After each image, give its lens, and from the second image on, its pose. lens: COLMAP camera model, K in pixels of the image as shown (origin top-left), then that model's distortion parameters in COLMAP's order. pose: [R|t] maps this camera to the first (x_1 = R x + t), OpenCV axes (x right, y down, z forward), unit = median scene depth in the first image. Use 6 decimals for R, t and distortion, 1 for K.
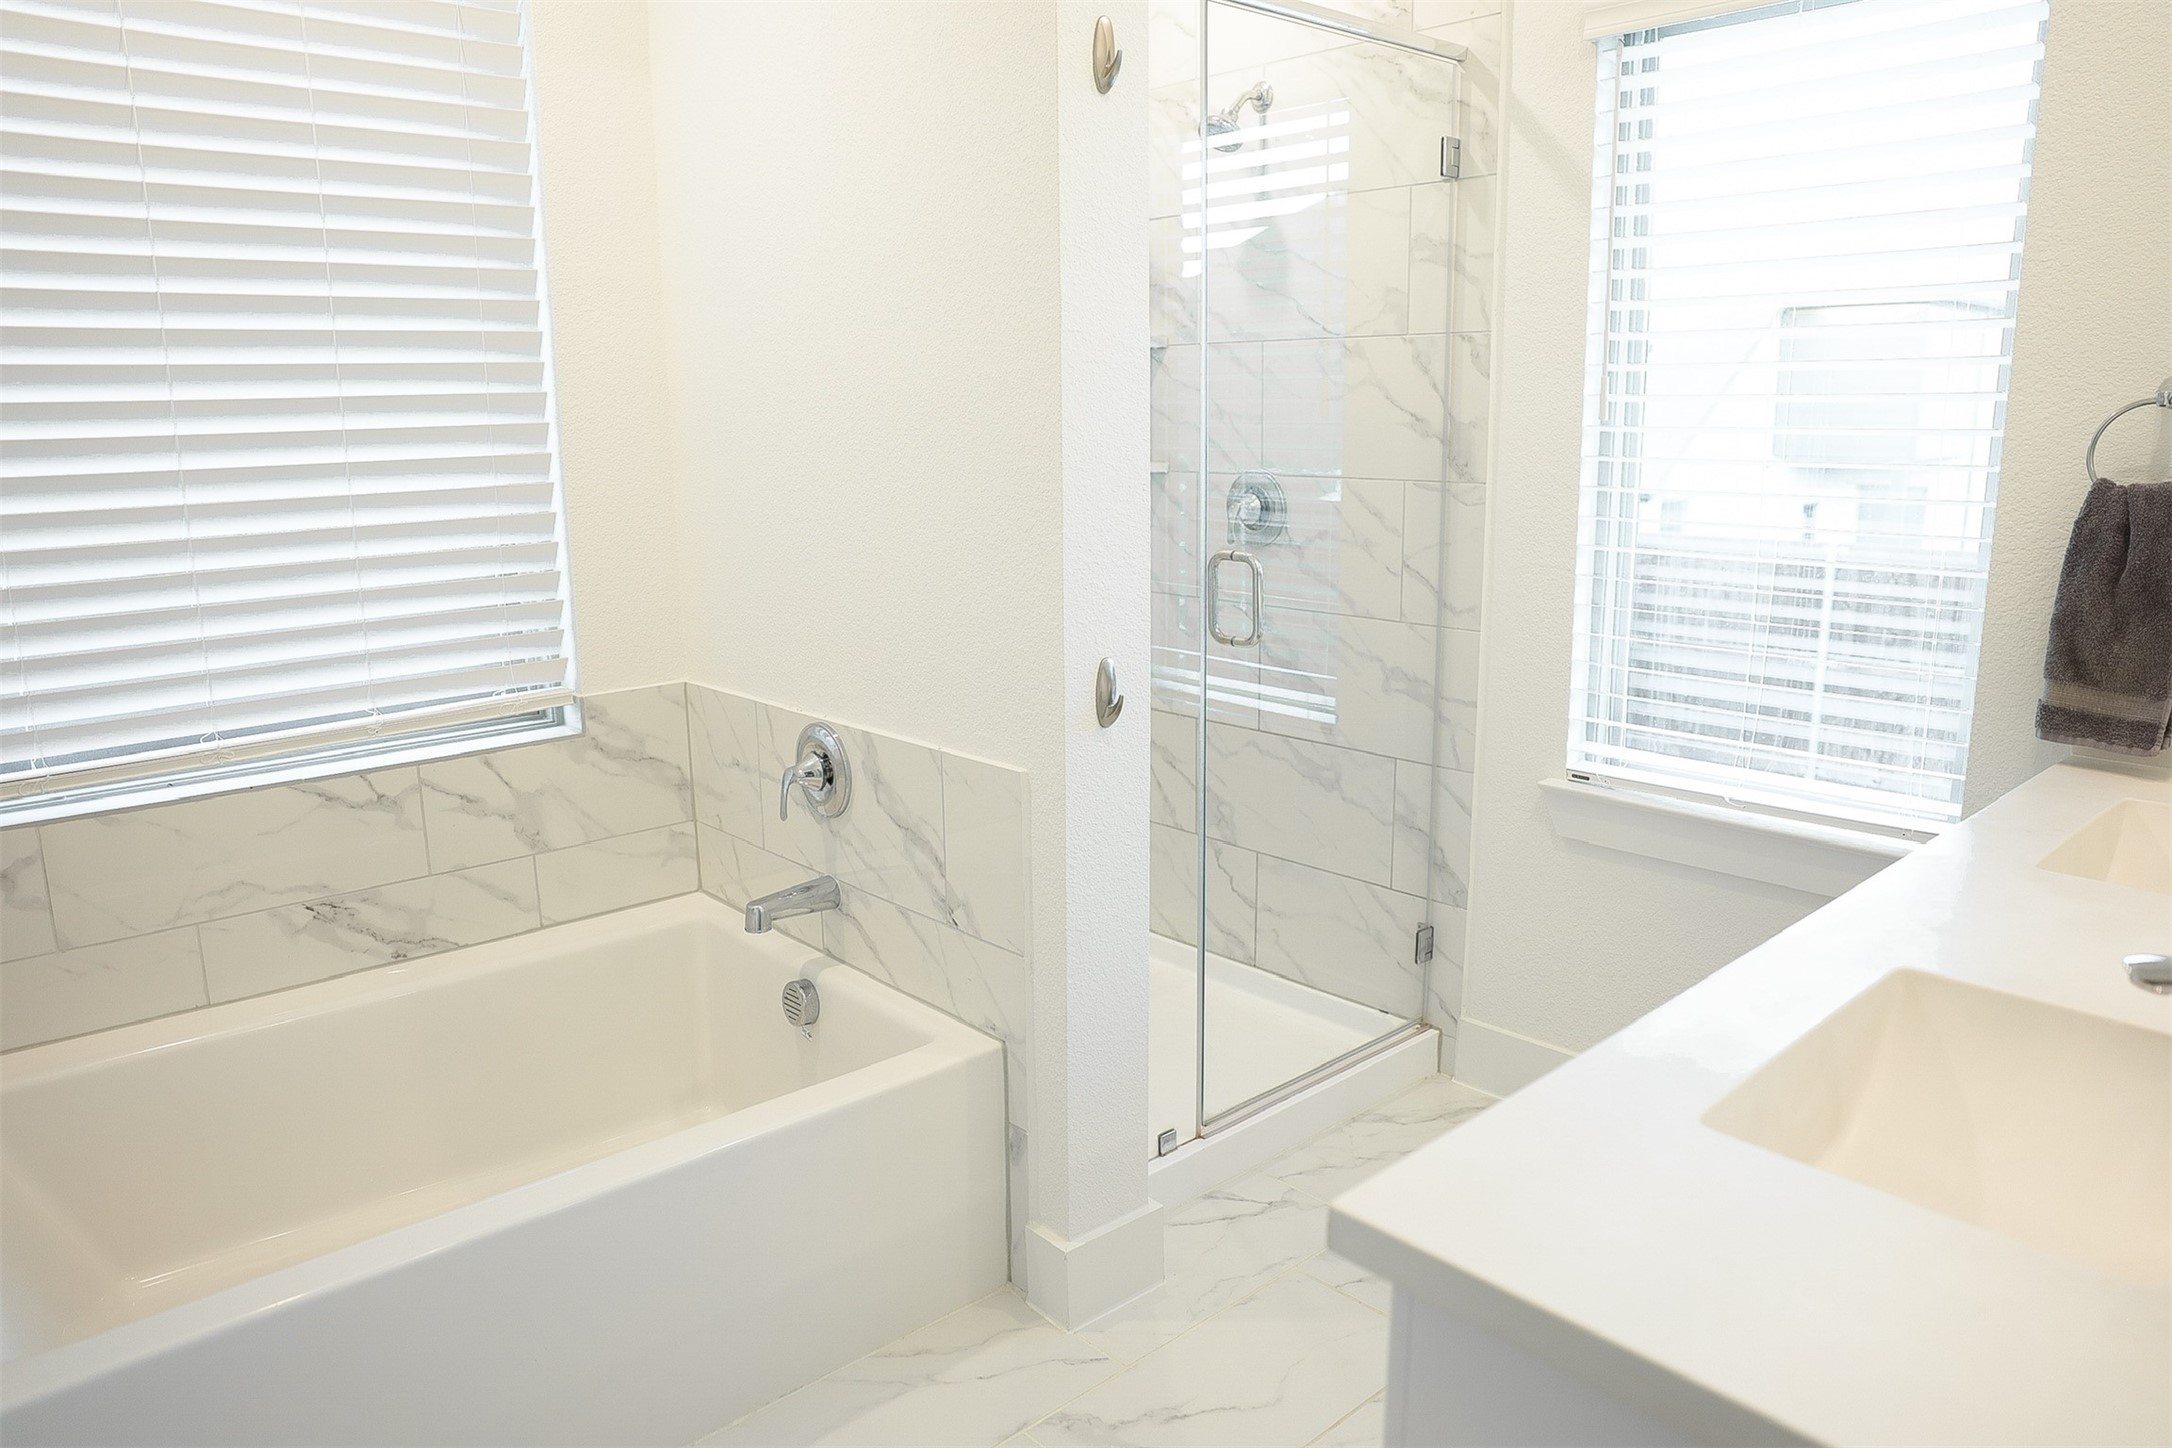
lens RADIAL K [[1502.4, 0, 1086.0], [0, 1502.4, 724.0], [0, 0, 1]] dist [-0.116993, 0.108113]
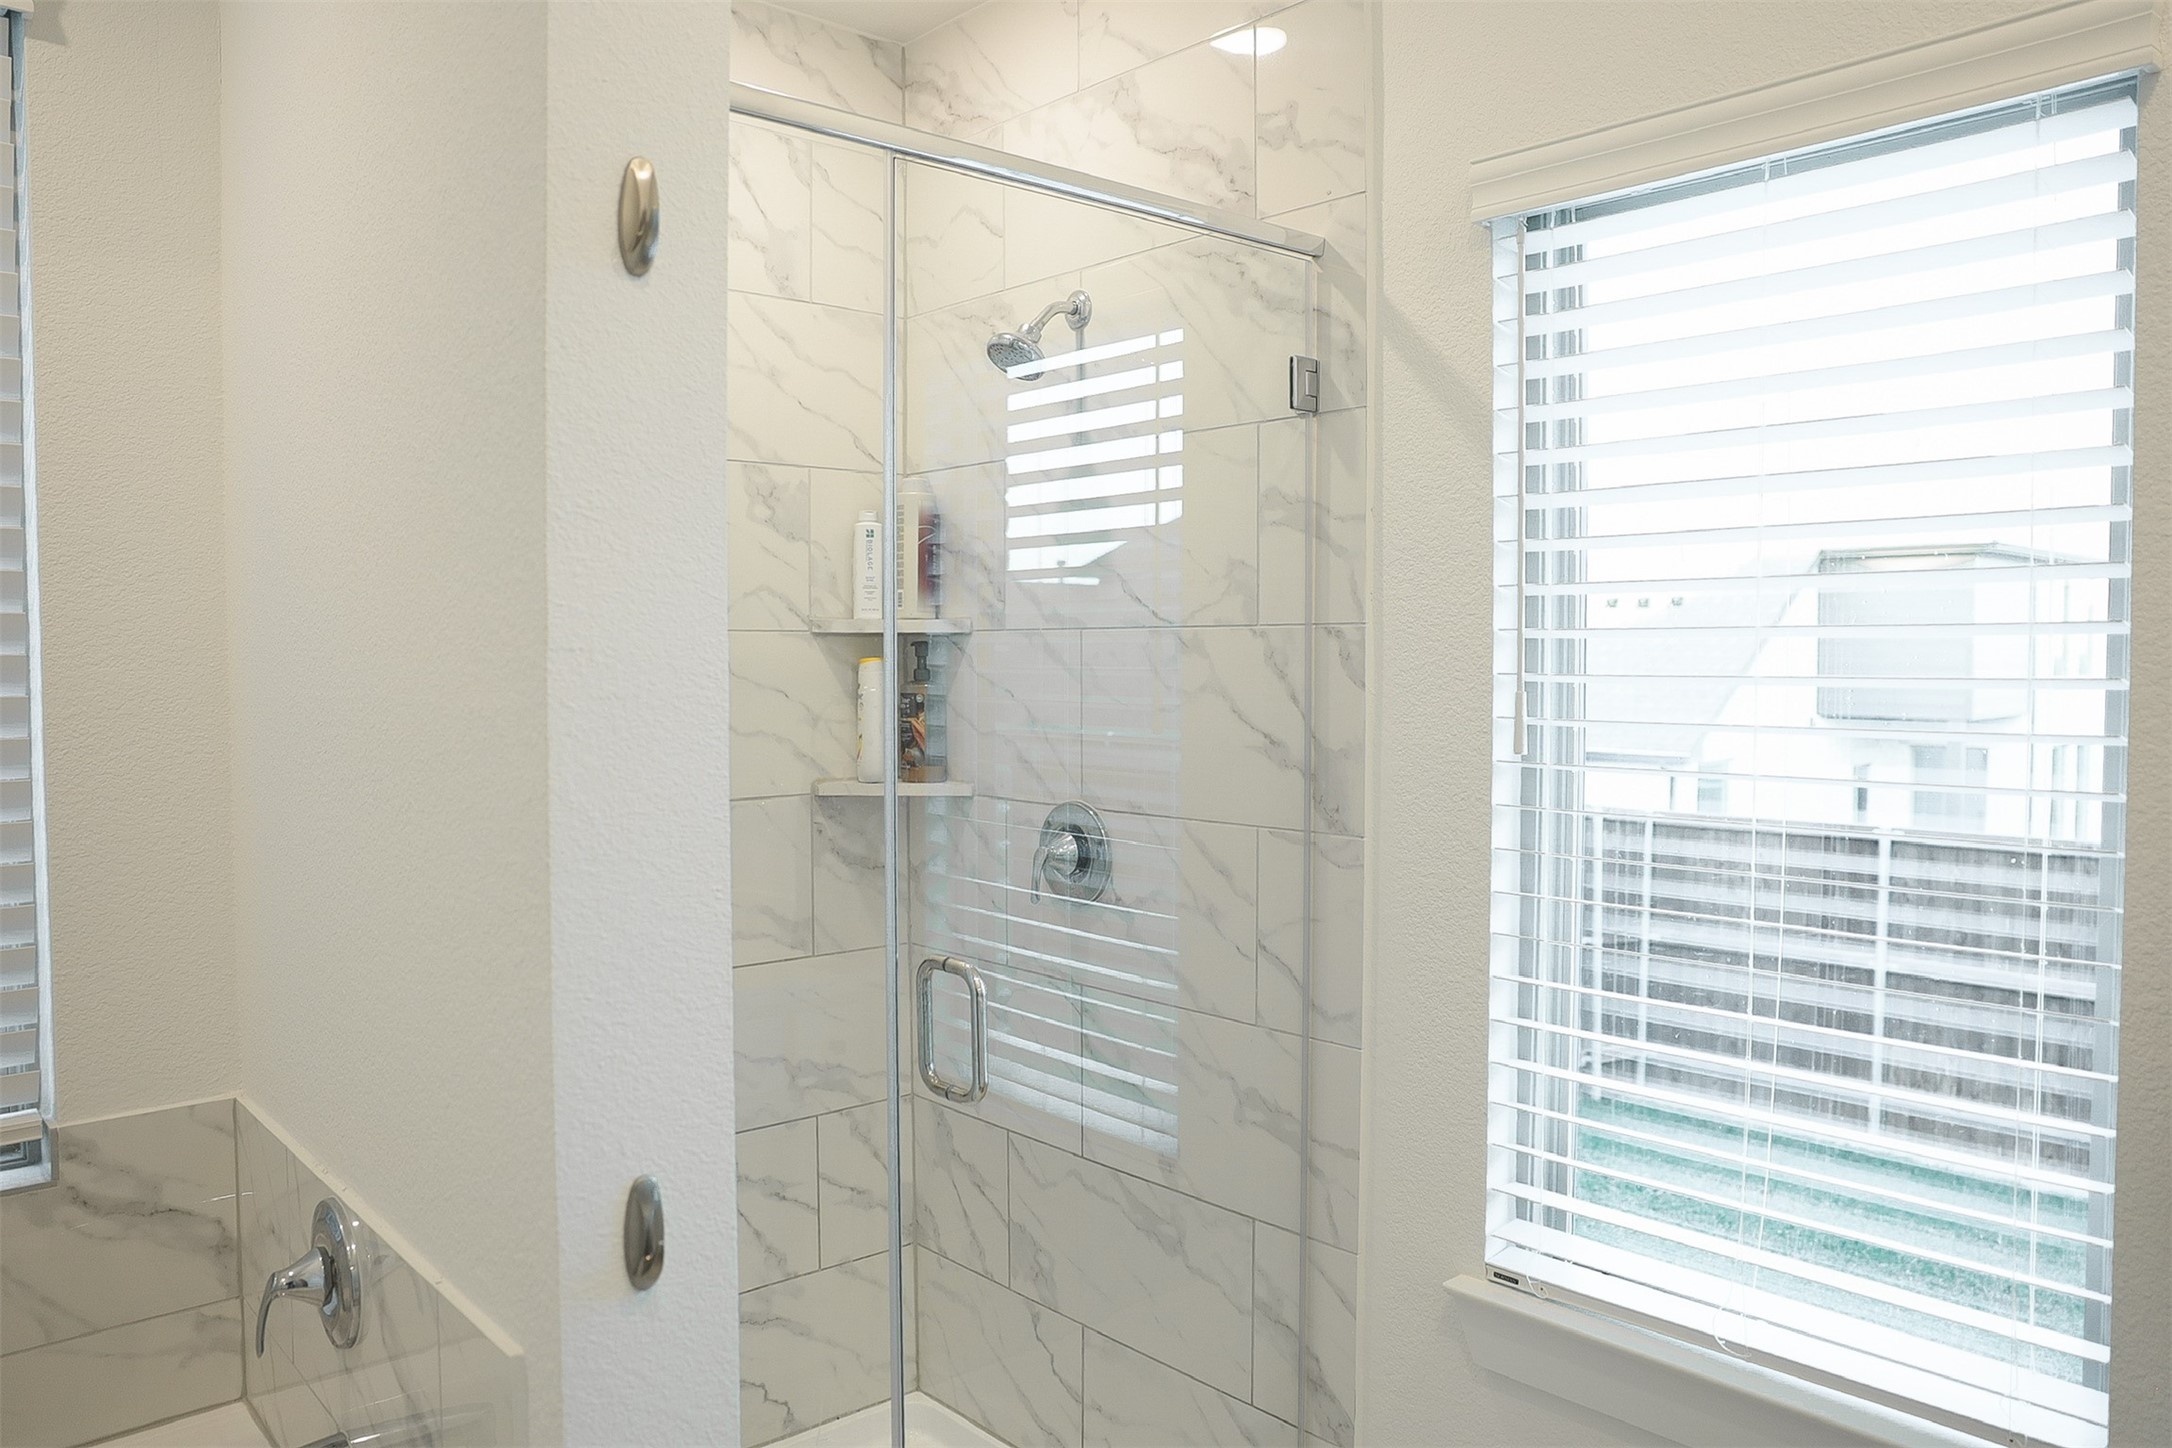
lens RADIAL K [[1576.8, 0, 1086.0], [0, 1576.8, 724.0], [0, 0, 1]] dist [-0.097097, 0.063974]
pose [[0.999876, 0.009991, -0.012156, 0.147188], [-0.011866, 0.986138, -0.165503, -0.090694], [0.010334, 0.165627, 0.986134, 0.263949]]
